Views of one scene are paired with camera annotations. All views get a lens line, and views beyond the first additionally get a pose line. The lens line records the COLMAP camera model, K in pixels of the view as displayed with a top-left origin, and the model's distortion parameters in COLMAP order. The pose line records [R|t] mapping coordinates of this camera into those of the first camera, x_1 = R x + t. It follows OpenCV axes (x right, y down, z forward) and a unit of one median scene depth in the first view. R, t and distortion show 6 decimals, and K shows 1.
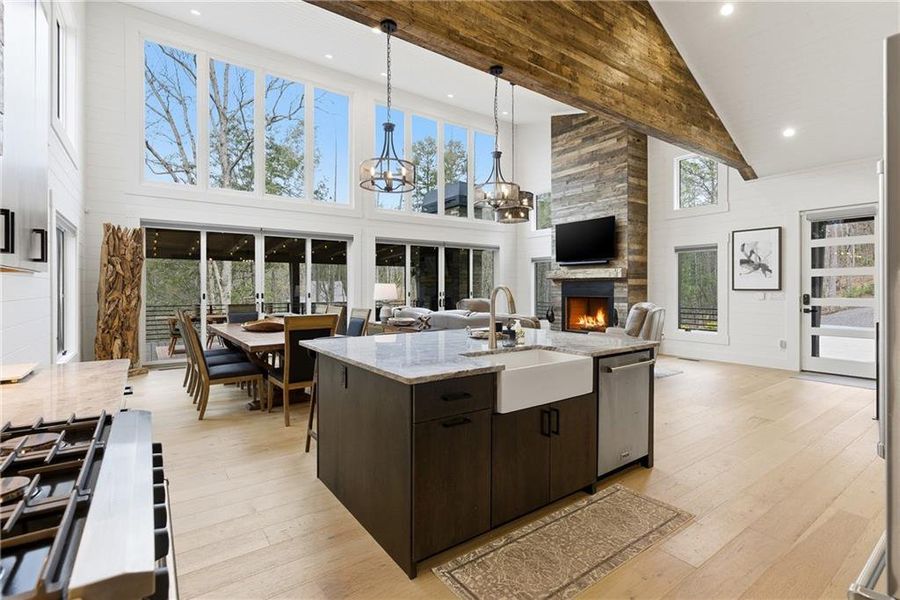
lens RADIAL K [[416.9, 0, 432.0], [0, 416.9, 296.9], [0, 0, 1]] dist [-0.001705, 0.000177]
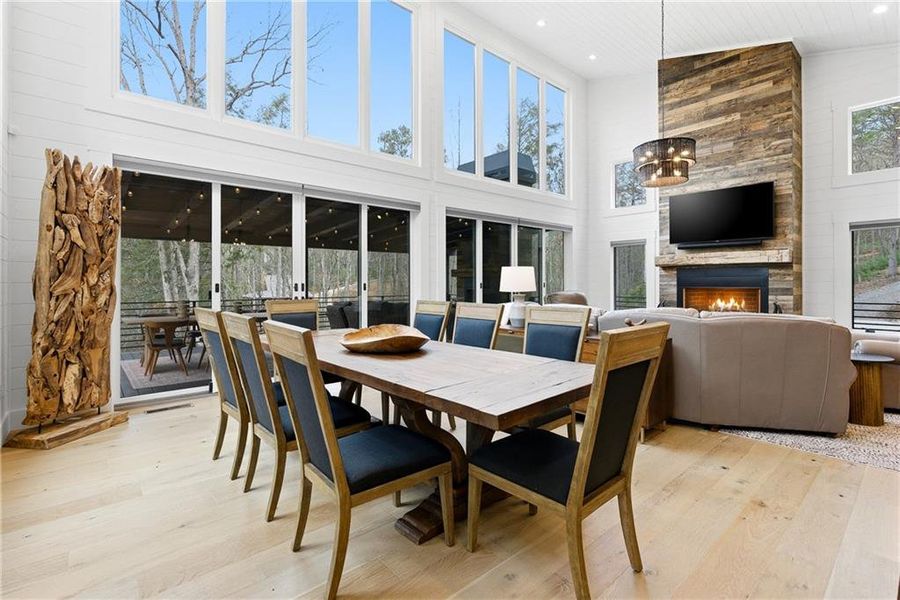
lens RADIAL K [[429.3, 0, 449.5], [0, 429.3, 287.8], [0, 0, 1]] dist [-0.004018, 0.000115]
pose [[0.995088, -0.001671, 0.098984, -0.225905], [0.002328, 0.999976, -0.006522, 0.003345], [-0.098970, 0.006720, 0.995068, 0.277727]]
